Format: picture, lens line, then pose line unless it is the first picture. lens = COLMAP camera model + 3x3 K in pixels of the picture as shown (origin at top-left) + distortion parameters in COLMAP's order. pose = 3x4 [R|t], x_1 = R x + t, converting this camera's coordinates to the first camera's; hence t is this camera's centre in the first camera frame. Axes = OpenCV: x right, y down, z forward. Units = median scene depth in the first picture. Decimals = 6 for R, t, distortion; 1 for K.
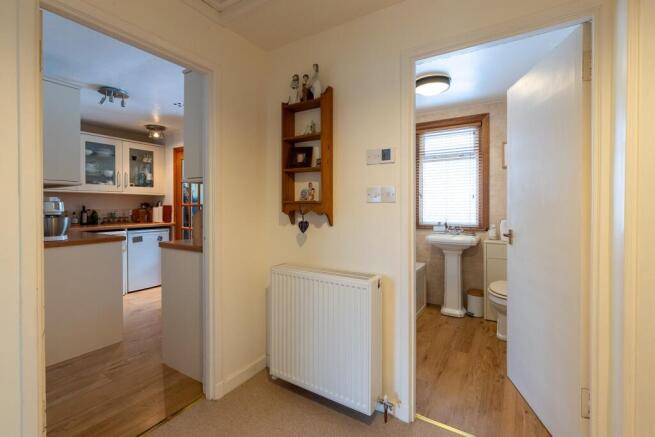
lens RADIAL K [[306.0, 0, 328.7], [0, 306.0, 211.0], [0, 0, 1]] dist [-0.001778, -0.000084]
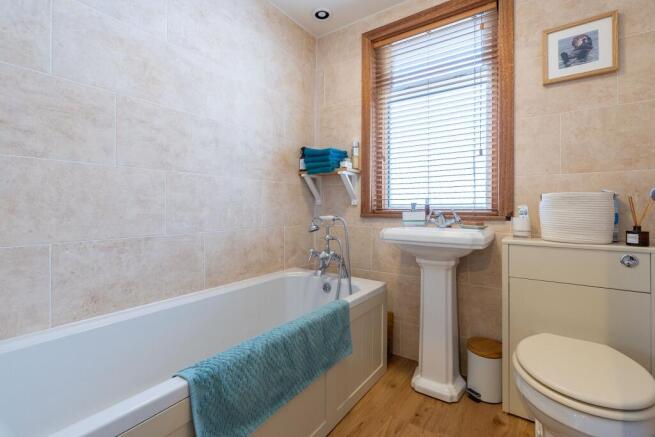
lens RADIAL K [[291.1, 0, 324.9], [0, 291.1, 211.8], [0, 0, 1]] dist [0.000026, 0.000216]
pose [[0.996759, -0.000417, -0.080440, 0.259827], [0.000368, 1.000000, -0.000619, 0.052478], [0.080441, 0.000587, 0.996759, 0.509752]]
